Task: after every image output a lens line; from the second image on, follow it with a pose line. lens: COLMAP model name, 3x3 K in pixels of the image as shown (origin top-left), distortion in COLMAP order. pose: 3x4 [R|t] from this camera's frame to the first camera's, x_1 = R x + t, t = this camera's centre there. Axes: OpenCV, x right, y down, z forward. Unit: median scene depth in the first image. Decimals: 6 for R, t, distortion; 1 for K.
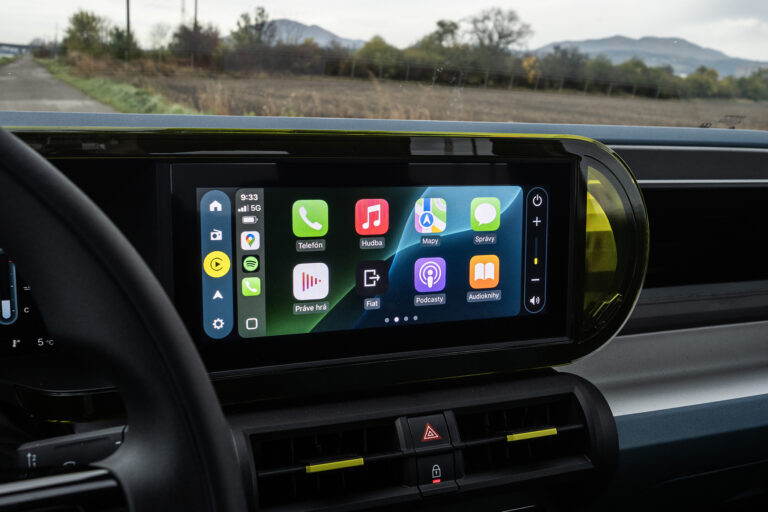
lens RADIAL K [[773.0, 0, 384.0], [0, 773.0, 256.0], [0, 0, 1]] dist [-0.014847, -0.010936]
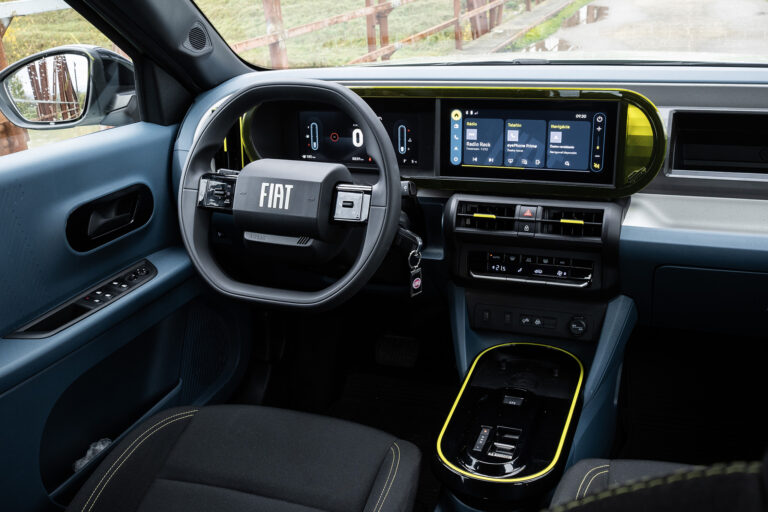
lens RADIAL K [[760.8, 0, 384.0], [0, 760.8, 256.0], [0, 0, 1]] dist [-0.012954, 0.006963]
pose [[0.754806, 0.178902, -0.631080, 1.267560], [-0.058940, 0.976695, 0.206382, -0.110723], [0.653295, -0.118583, 0.747759, -1.130693]]
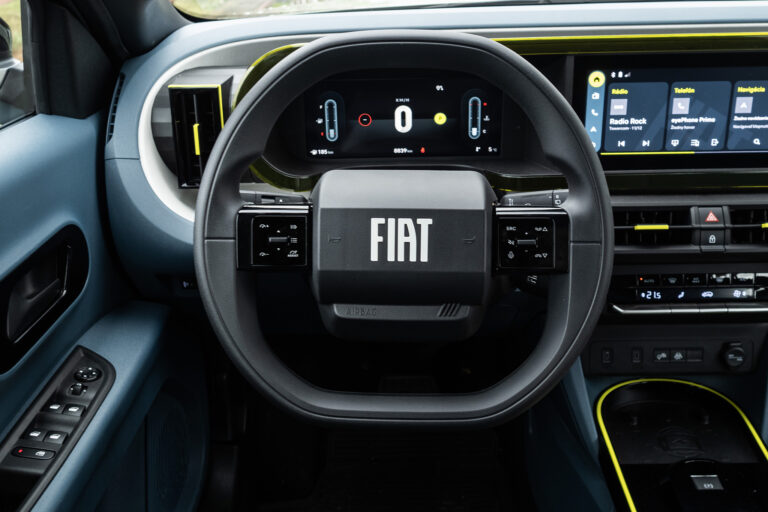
lens RADIAL K [[760.8, 0, 384.0], [0, 760.8, 256.0], [0, 0, 1]] dist [-0.012954, 0.006963]
pose [[0.925267, 0.115880, -0.361182, 0.005713], [-0.021252, 0.966534, 0.255656, -0.102184], [0.378721, -0.228874, 0.896765, -0.801183]]
